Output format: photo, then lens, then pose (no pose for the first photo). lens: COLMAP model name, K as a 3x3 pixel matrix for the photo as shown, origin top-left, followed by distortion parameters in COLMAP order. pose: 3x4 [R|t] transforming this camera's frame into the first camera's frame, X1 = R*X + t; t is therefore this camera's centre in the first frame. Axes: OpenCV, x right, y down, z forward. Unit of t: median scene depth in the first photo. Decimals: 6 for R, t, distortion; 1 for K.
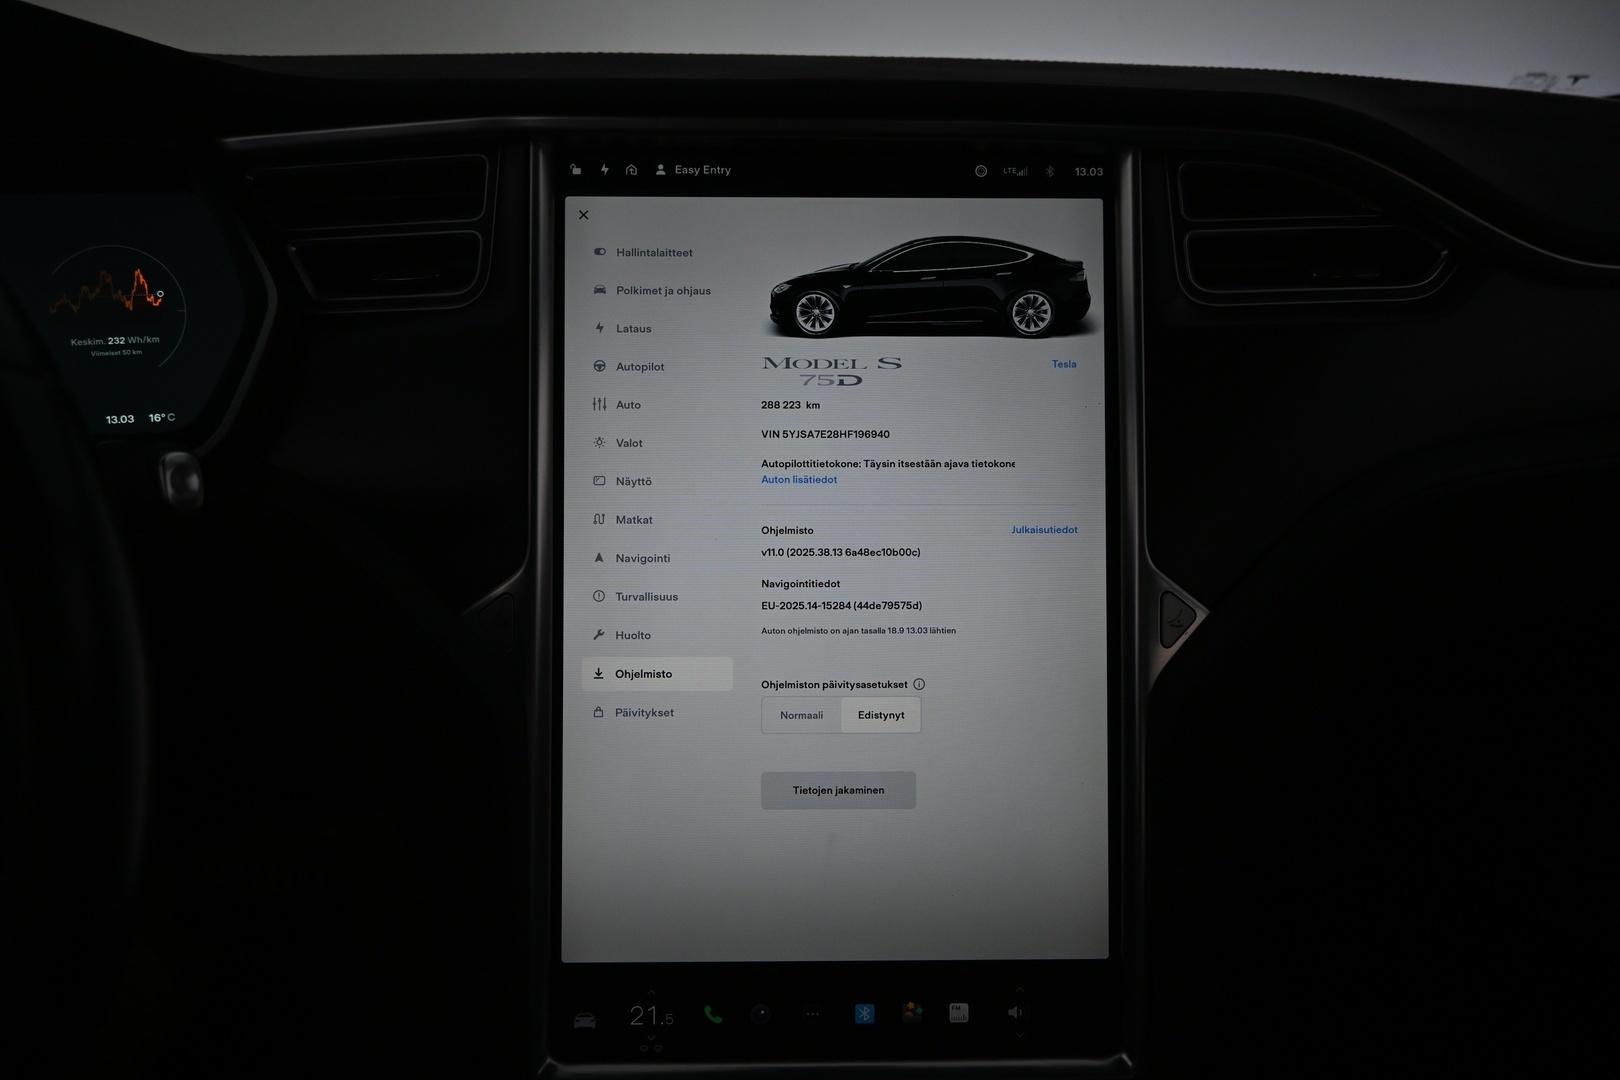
lens RADIAL K [[1102.7, 0, 829.1], [0, 1102.7, 542.5], [0, 0, 1]] dist [0.002530, -0.004652]
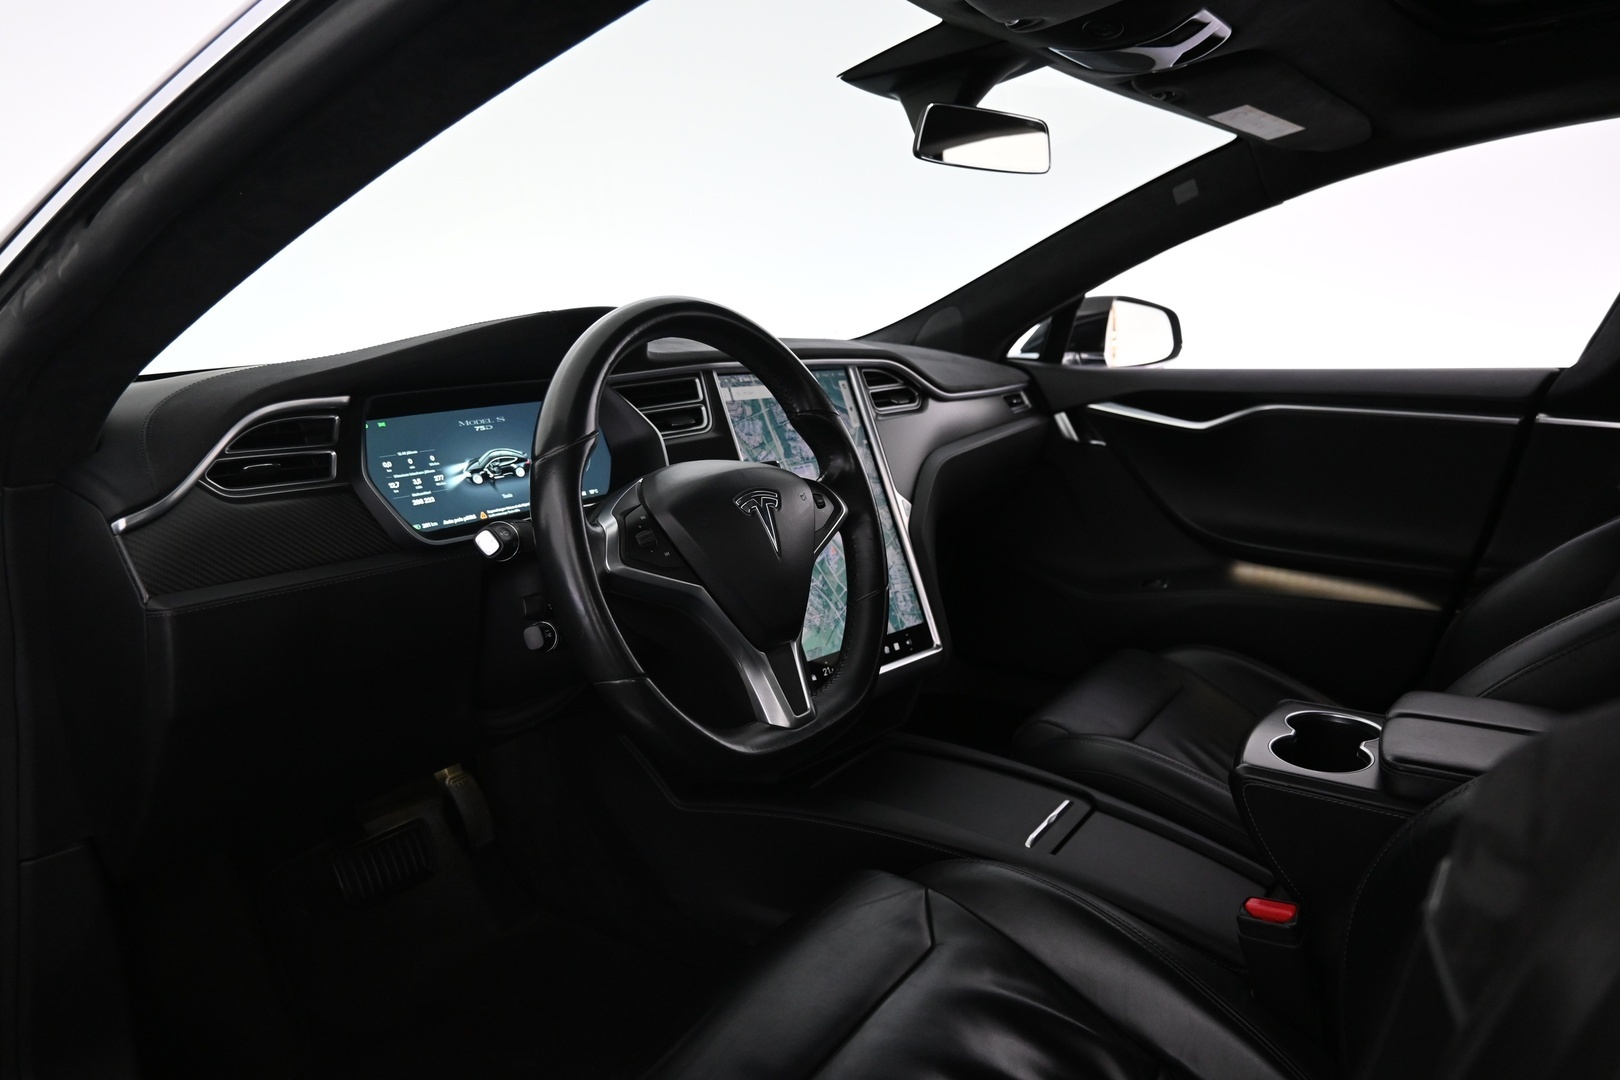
lens RADIAL K [[1102.7, 0, 817.8], [0, 1102.7, 536.1], [0, 0, 1]] dist [0.002530, -0.004652]
pose [[0.676556, -0.146812, 0.721608, -2.079890], [0.277198, 0.958621, -0.064860, 0.272503], [-0.682227, 0.243909, 0.689257, -0.947400]]
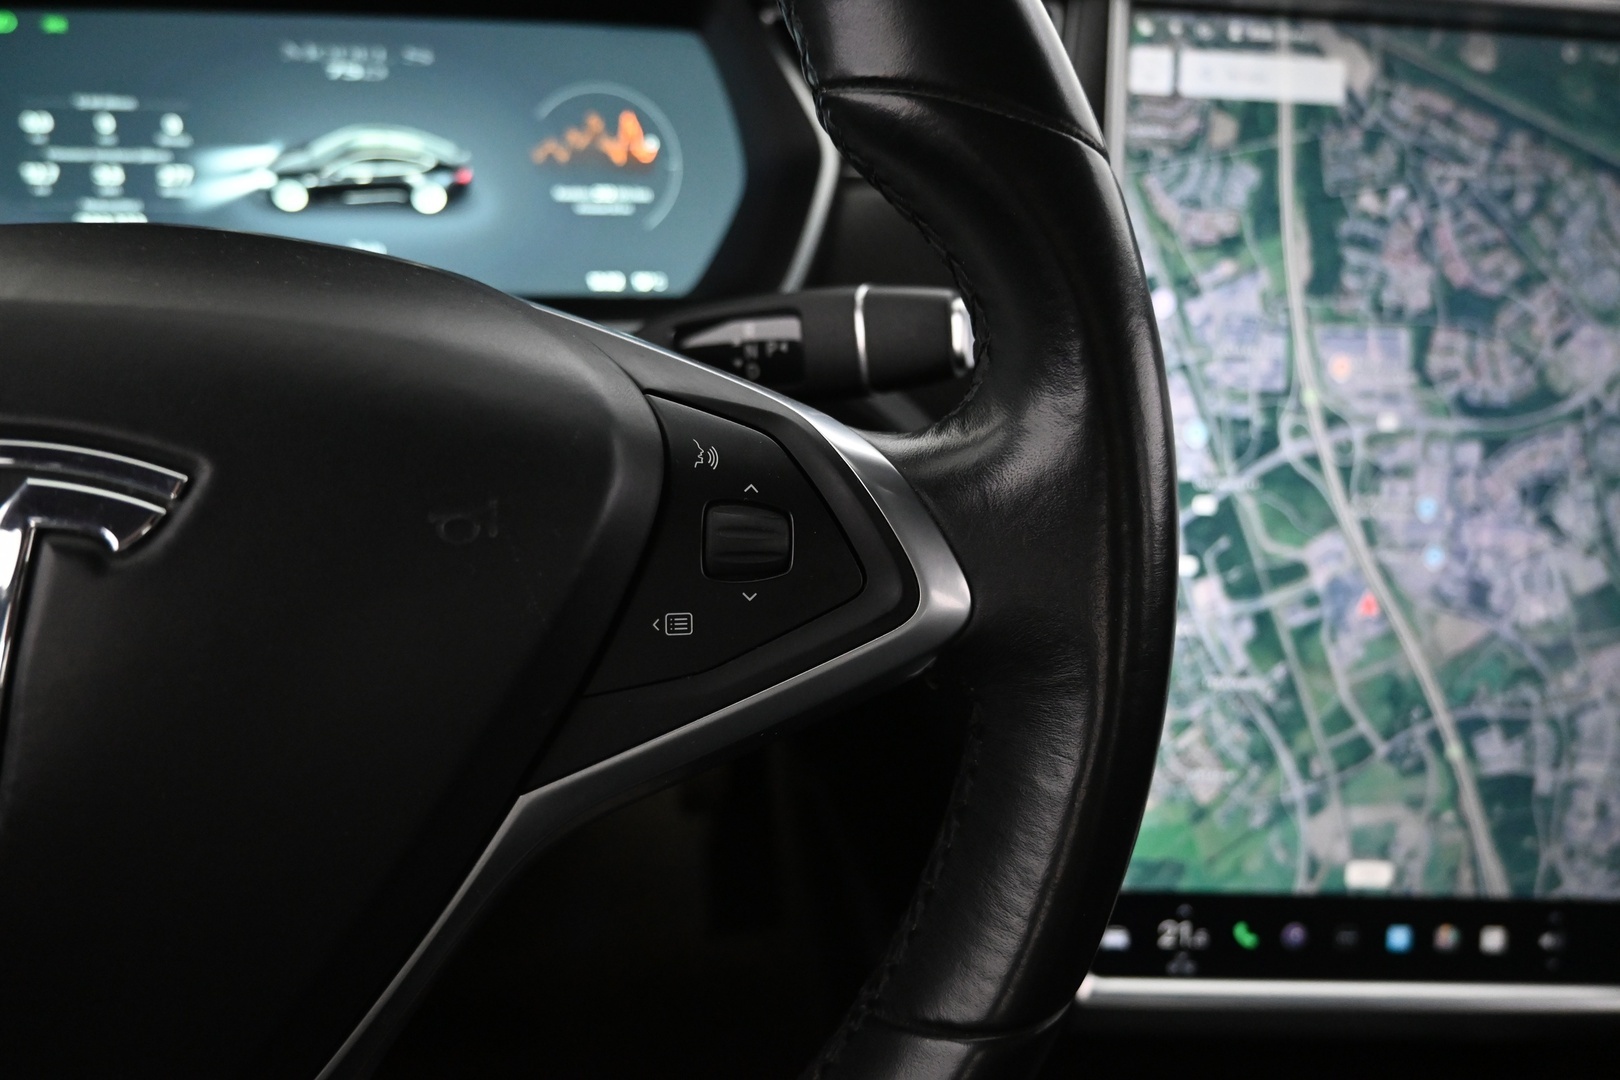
lens RADIAL K [[1102.7, 0, 804.9], [0, 1102.7, 536.6], [0, 0, 1]] dist [0.002530, -0.004652]
pose [[0.998703, 0.038671, 0.033129, -0.523746], [-0.040493, 0.997597, 0.056222, 0.043282], [-0.030875, -0.057491, 0.997869, 0.072595]]
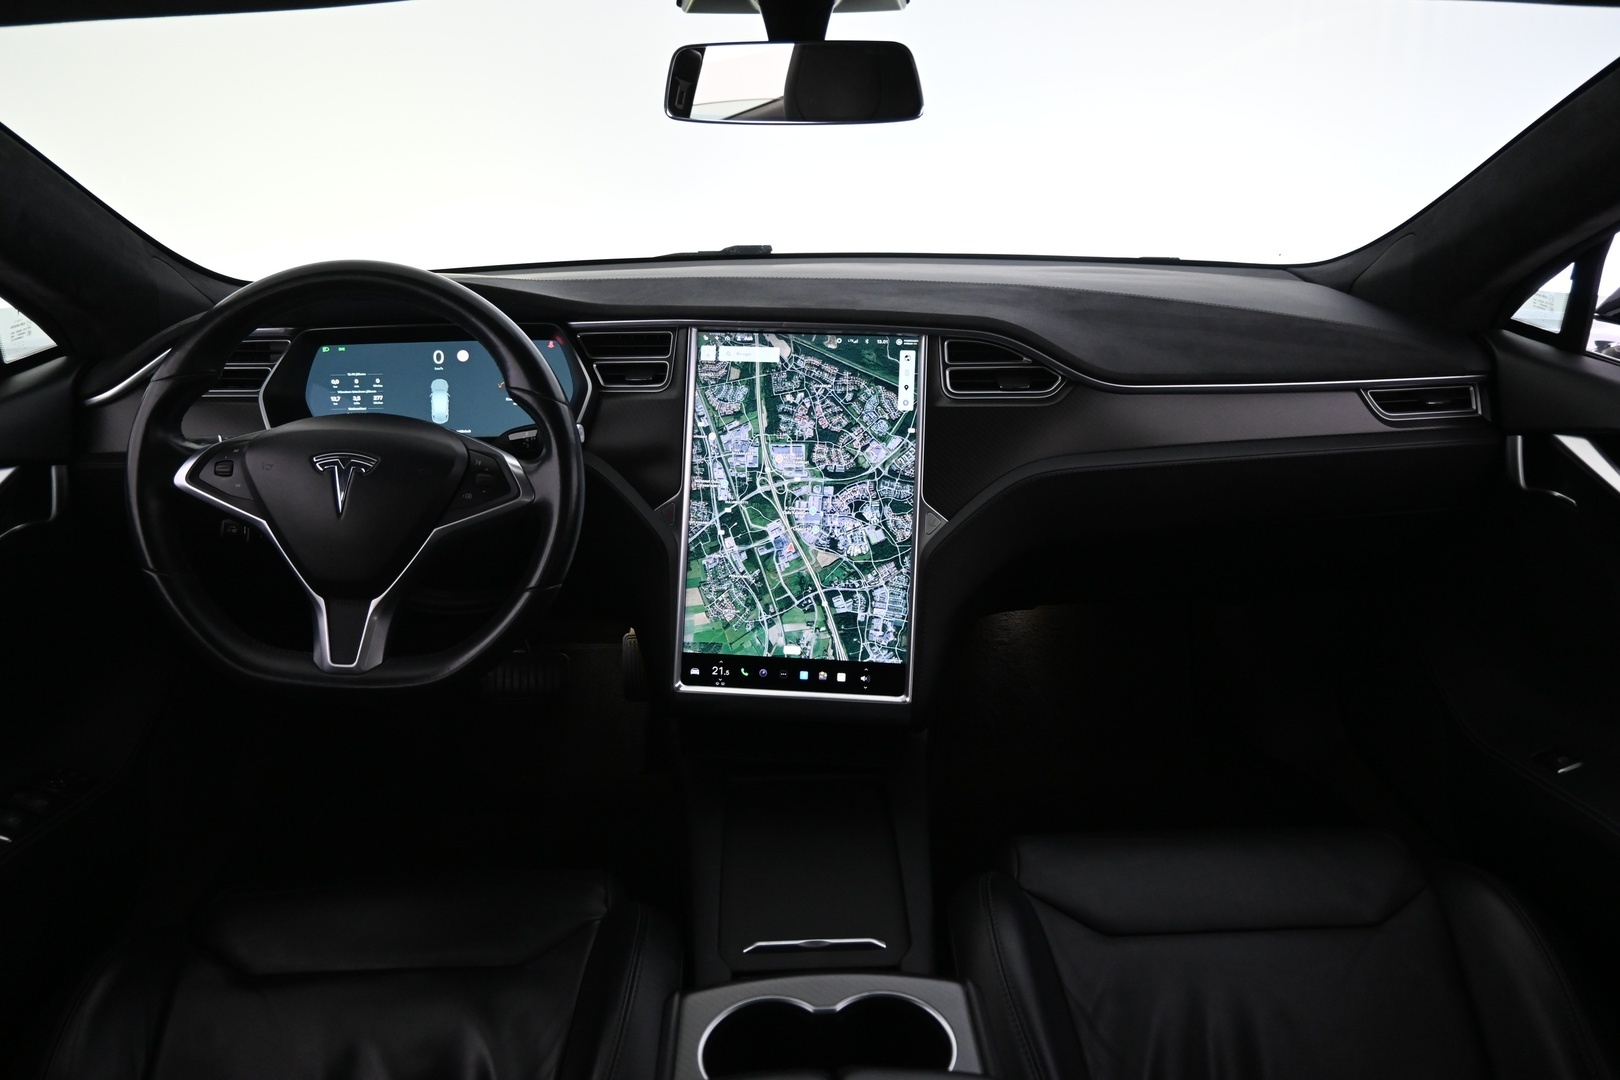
lens RADIAL K [[1124.2, 0, 811.9], [0, 1124.2, 537.7], [0, 0, 1]] dist [-0.009991, 0.002446]
pose [[0.992779, 0.041757, -0.112458, 0.321175], [-0.042509, 0.999087, -0.004298, 0.121574], [0.112176, 0.009048, 0.993647, -1.530648]]
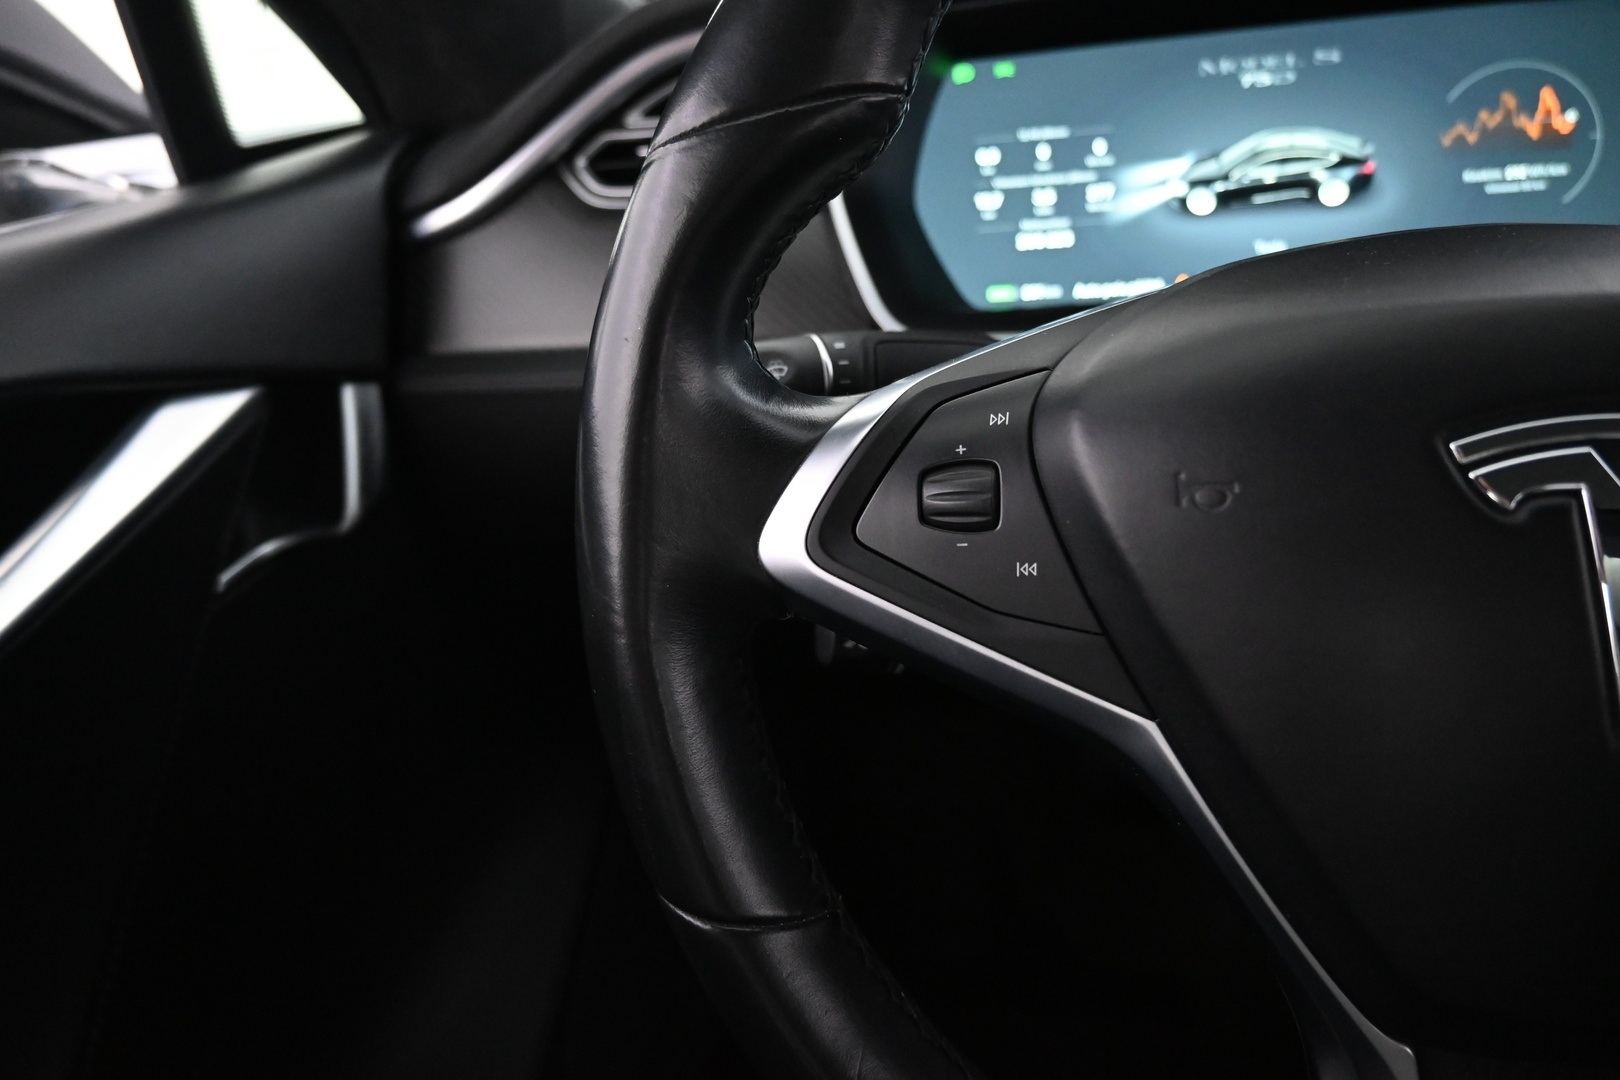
lens RADIAL K [[1102.7, 0, 807.4], [0, 1102.7, 534.5], [0, 0, 1]] dist [0.002530, -0.004652]
pose [[0.943954, 0.057774, -0.324981, -0.923889], [-0.034987, 0.996529, 0.075535, 0.065532], [0.328217, -0.059932, 0.942699, -0.052370]]
